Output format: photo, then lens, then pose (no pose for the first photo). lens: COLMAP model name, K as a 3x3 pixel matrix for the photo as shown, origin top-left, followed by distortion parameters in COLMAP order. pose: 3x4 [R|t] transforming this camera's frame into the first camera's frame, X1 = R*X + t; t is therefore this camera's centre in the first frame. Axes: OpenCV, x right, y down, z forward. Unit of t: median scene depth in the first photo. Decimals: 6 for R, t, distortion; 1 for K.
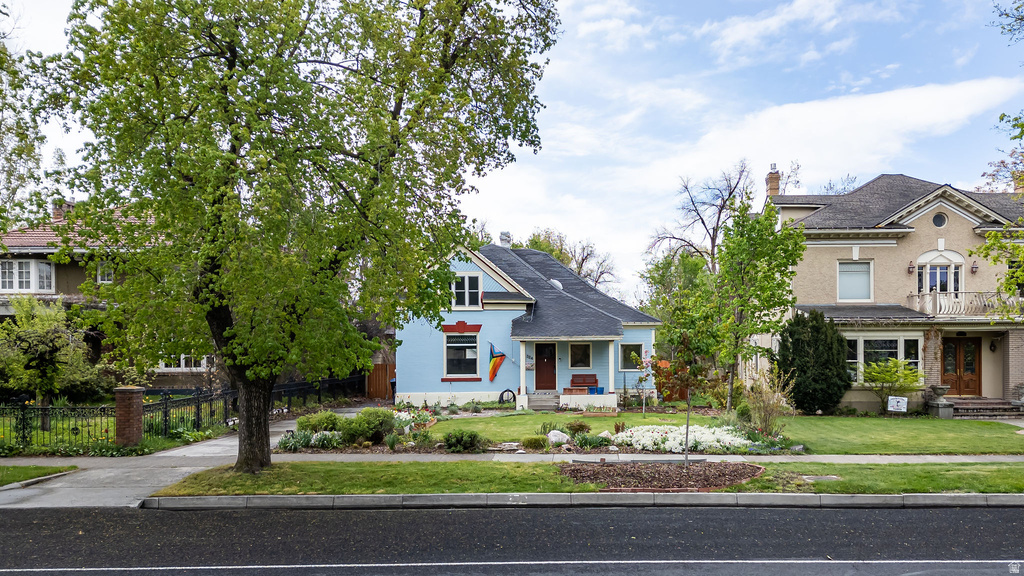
lens RADIAL K [[742.7, 0, 520.4], [0, 742.7, 326.1], [0, 0, 1]] dist [0.076655, -0.051550]
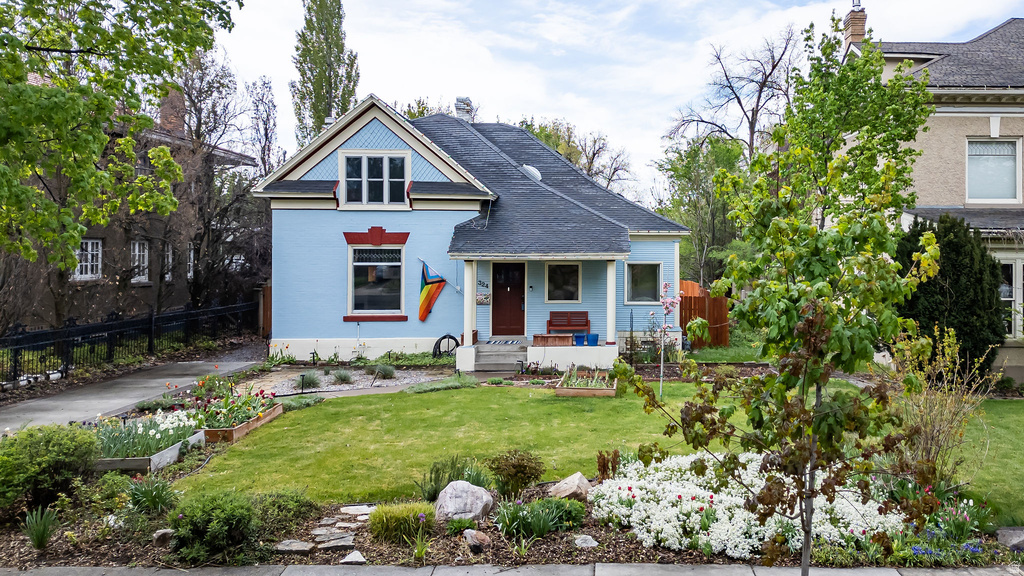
lens RADIAL K [[713.5, 0, 527.8], [0, 713.5, 225.4], [0, 0, 1]] dist [0.023793, -0.001205]
pose [[0.999667, 0.009648, -0.023928, 0.065015], [-0.009693, 0.999951, -0.001791, -0.008175], [0.023909, 0.002023, 0.999712, 0.386650]]
